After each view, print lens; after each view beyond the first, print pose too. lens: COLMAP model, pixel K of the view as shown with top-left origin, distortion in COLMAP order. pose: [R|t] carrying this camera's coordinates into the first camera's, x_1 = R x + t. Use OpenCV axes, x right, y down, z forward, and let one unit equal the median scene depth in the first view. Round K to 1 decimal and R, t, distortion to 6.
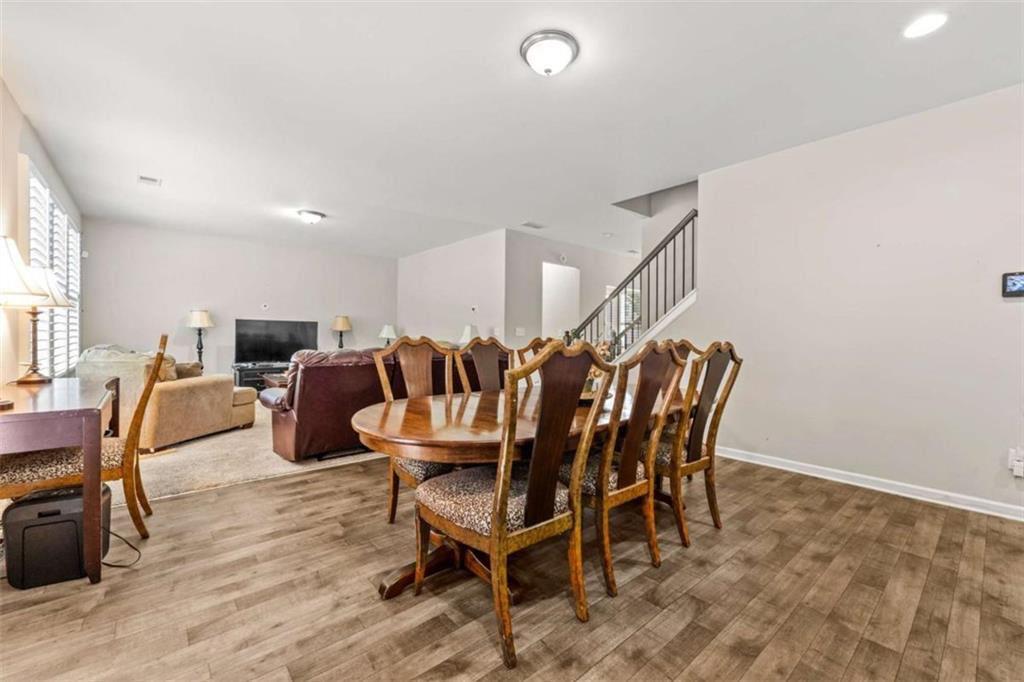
lens RADIAL K [[416.3, 0, 514.7], [0, 416.3, 336.9], [0, 0, 1]] dist [0.001979, -0.002319]
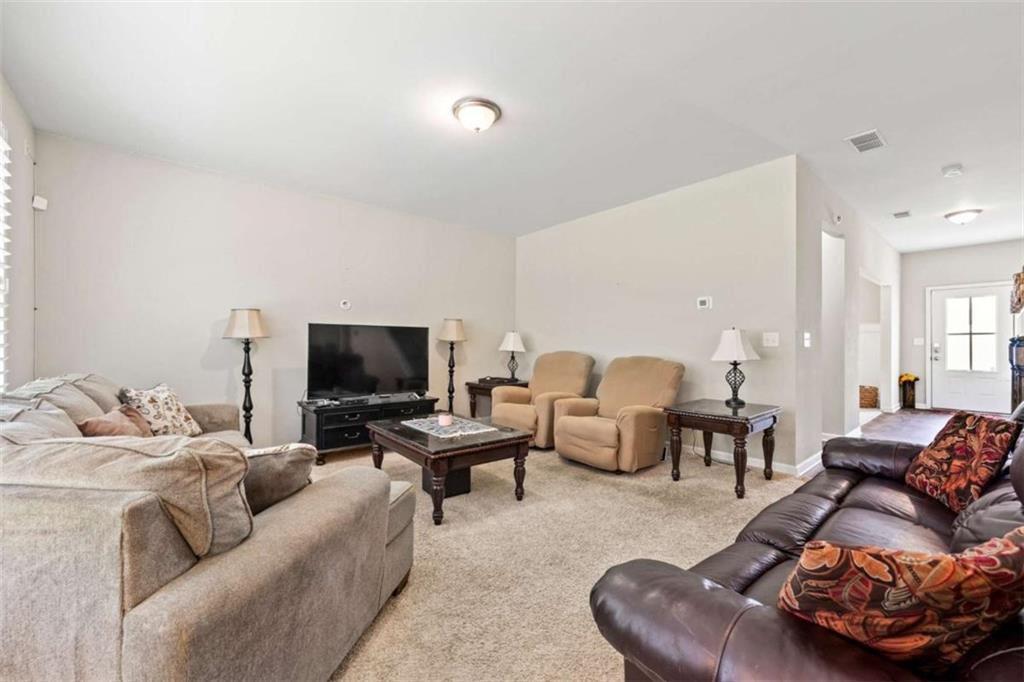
lens RADIAL K [[409.7, 0, 514.0], [0, 409.7, 341.8], [0, 0, 1]] dist [0.001481, 0.000016]
pose [[0.999842, -0.008879, -0.015398, -0.369274], [0.008720, 0.999908, -0.010403, -0.008168], [0.015489, 0.010267, 0.999827, 0.427496]]
